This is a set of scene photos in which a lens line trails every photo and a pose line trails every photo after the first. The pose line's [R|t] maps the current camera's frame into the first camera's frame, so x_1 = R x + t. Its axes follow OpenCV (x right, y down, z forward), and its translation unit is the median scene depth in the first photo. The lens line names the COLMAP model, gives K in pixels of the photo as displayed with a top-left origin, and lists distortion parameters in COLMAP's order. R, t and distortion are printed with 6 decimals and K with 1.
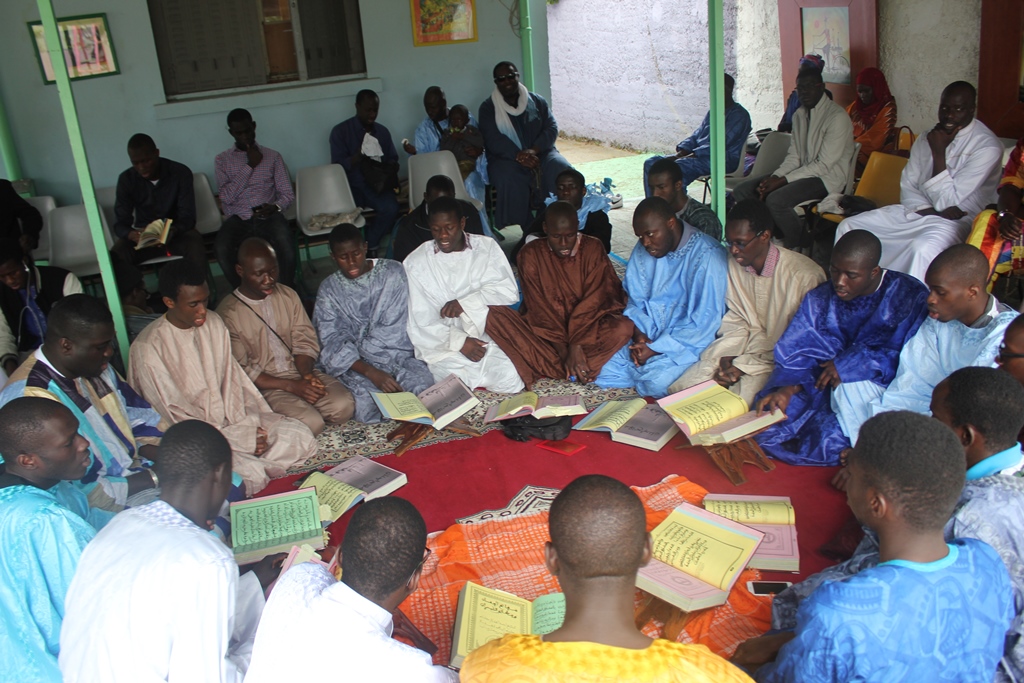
lens RADIAL K [[774.0, 0, 540.7], [0, 774.0, 358.5], [0, 0, 1]] dist [-0.134088, 0.079569]
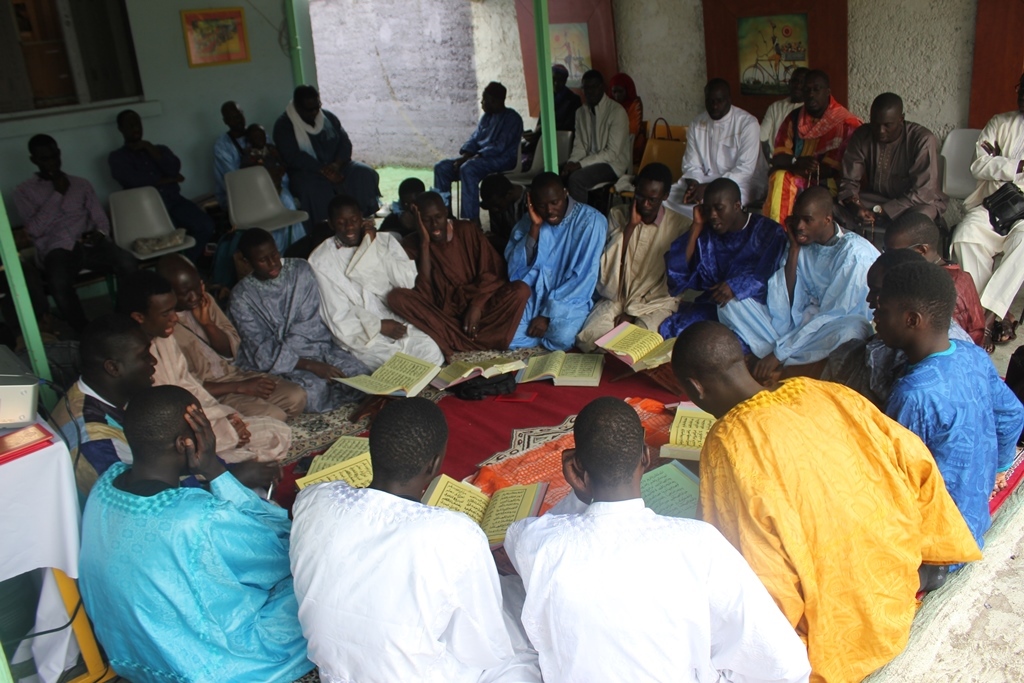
lens RADIAL K [[774.0, 0, 508.8], [0, 774.0, 335.8], [0, 0, 1]] dist [-0.134088, 0.079569]
pose [[0.923666, -0.135403, 0.358480, -0.248534], [0.156709, 0.987161, -0.030914, 0.038884], [-0.349691, 0.084731, 0.933026, -0.035031]]
